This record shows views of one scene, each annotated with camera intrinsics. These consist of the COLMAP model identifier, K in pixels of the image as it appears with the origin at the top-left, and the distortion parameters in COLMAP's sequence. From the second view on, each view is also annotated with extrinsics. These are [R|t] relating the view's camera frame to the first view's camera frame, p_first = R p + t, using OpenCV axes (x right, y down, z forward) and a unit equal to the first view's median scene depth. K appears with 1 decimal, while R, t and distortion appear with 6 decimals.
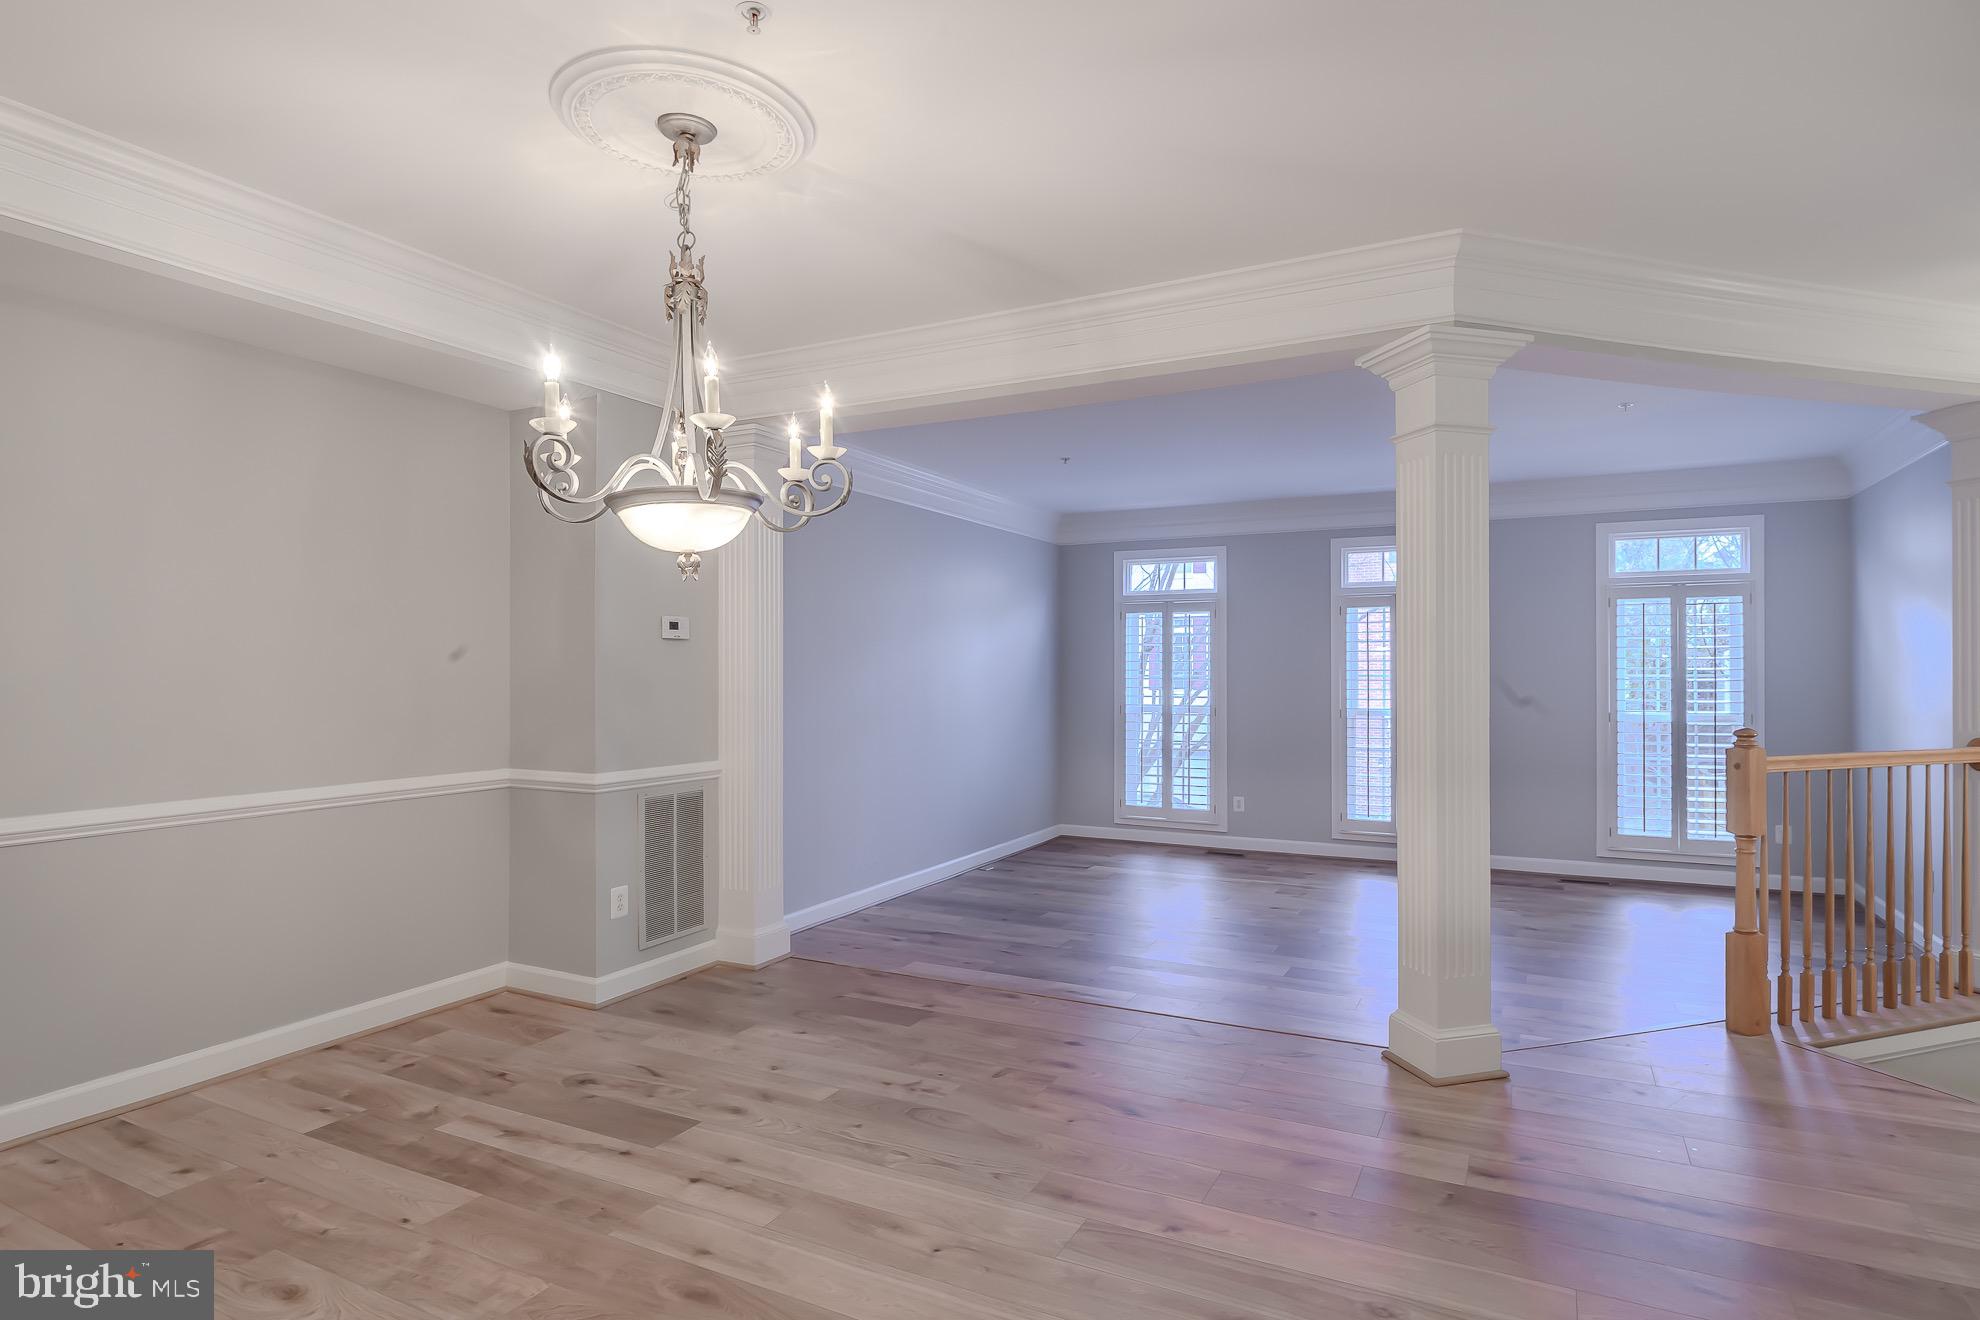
lens RADIAL K [[1049.9, 0, 990.0], [0, 1049.9, 660.0], [0, 0, 1]] dist [-0.000983, -0.002332]
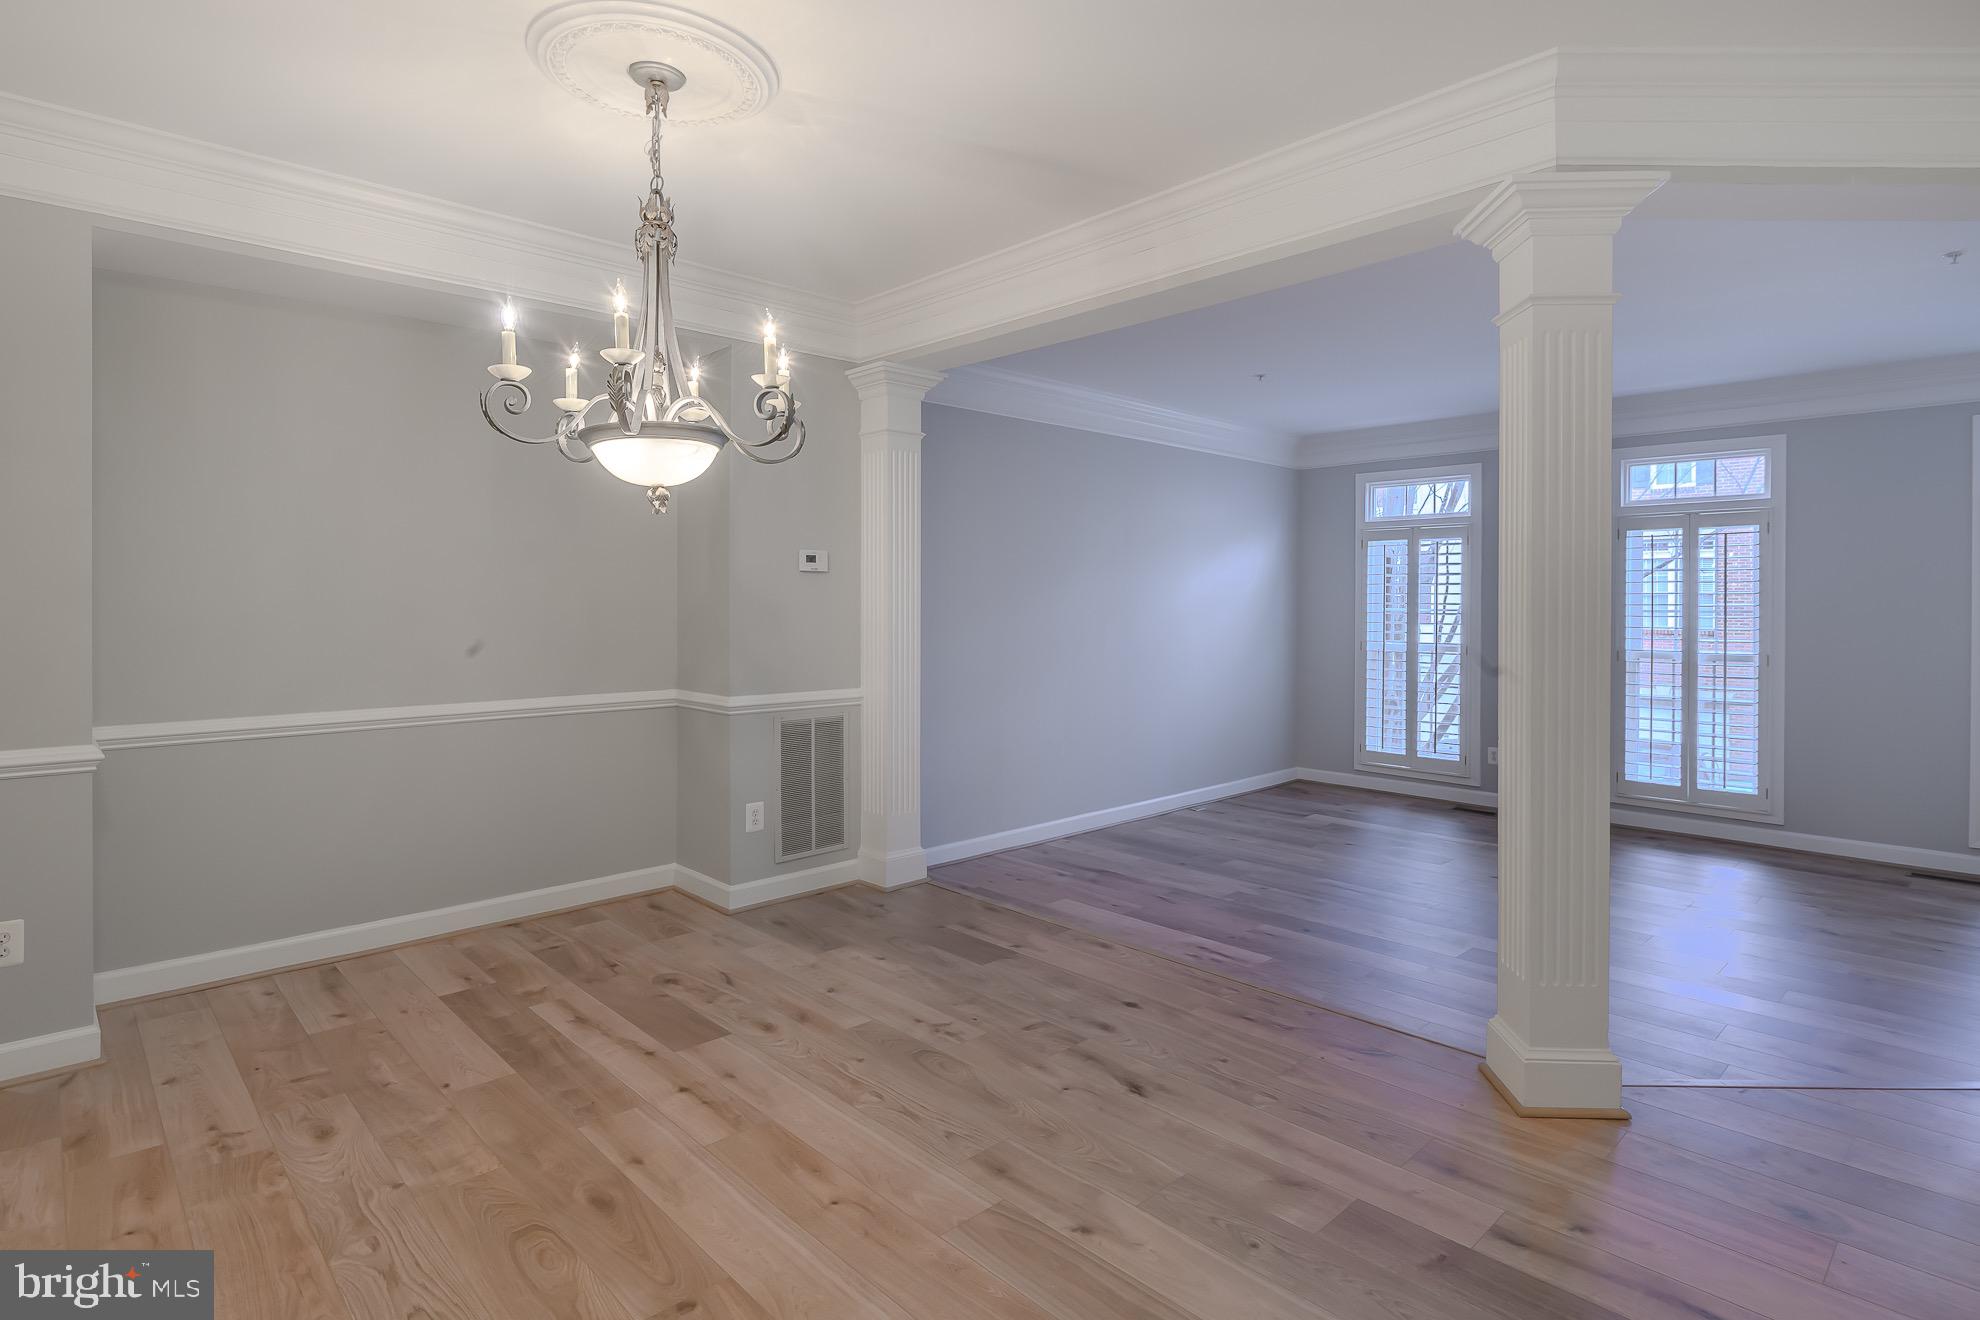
lens RADIAL K [[1025.5, 0, 999.9], [0, 1025.5, 603.2], [0, 0, 1]] dist [-0.000036, -0.001359]
pose [[0.946228, 0.003968, -0.323477, 0.281591], [-0.000824, 0.999951, 0.009856, 0.002050], [0.323500, -0.009060, 0.946185, 0.116769]]
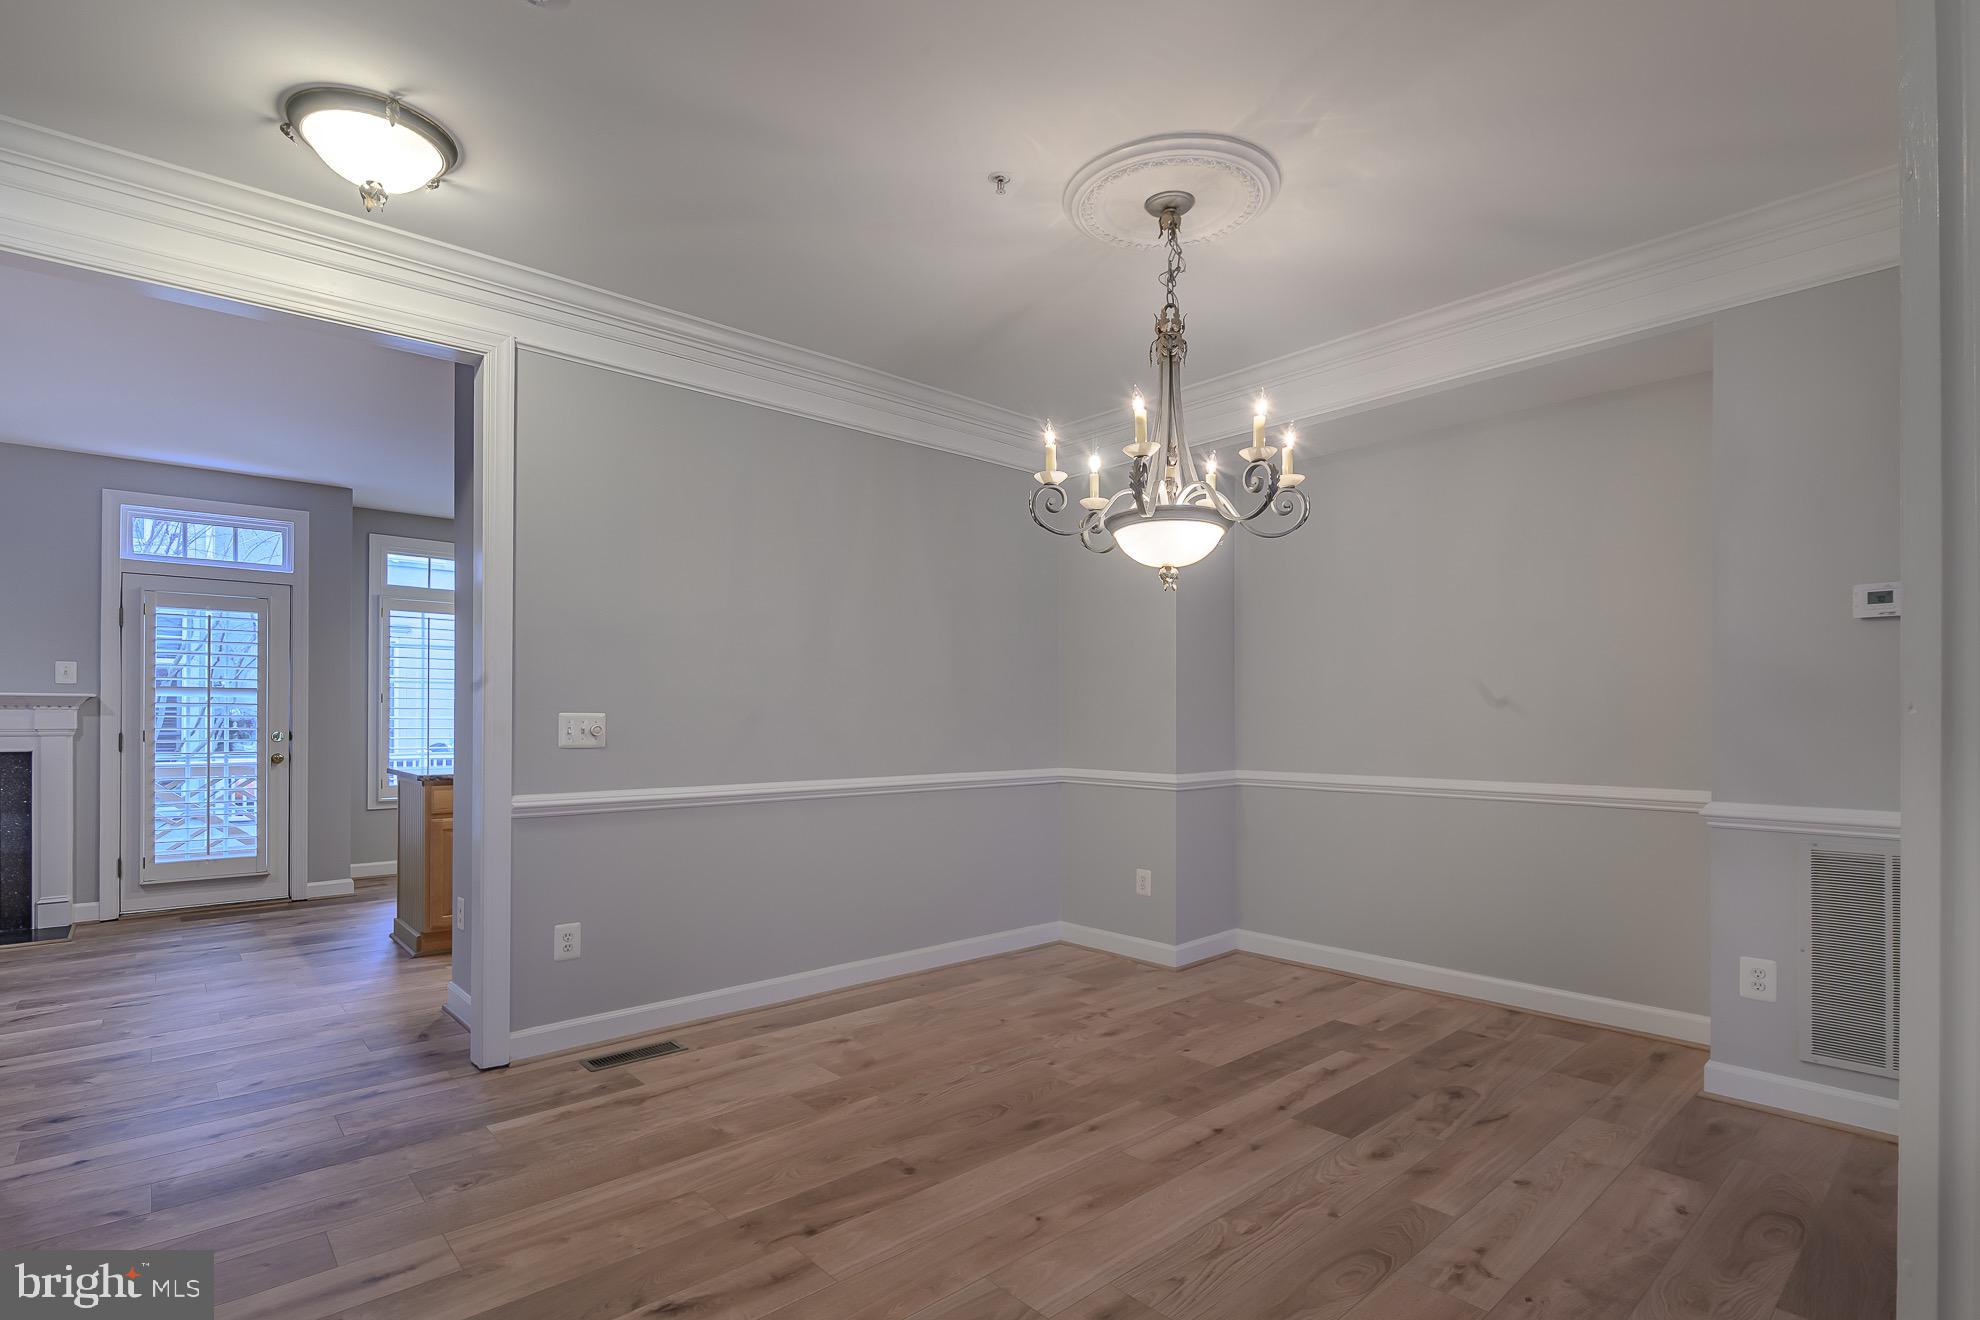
lens RADIAL K [[916.7, 0, 927.5], [0, 916.7, 714.2], [0, 0, 1]] dist [-0.015124, -0.000010]
pose [[-0.364114, 0.004566, -0.931343, 0.577109], [0.003009, 0.999989, 0.003726, 0.050132], [0.931350, -0.001446, -0.364123, 0.871703]]
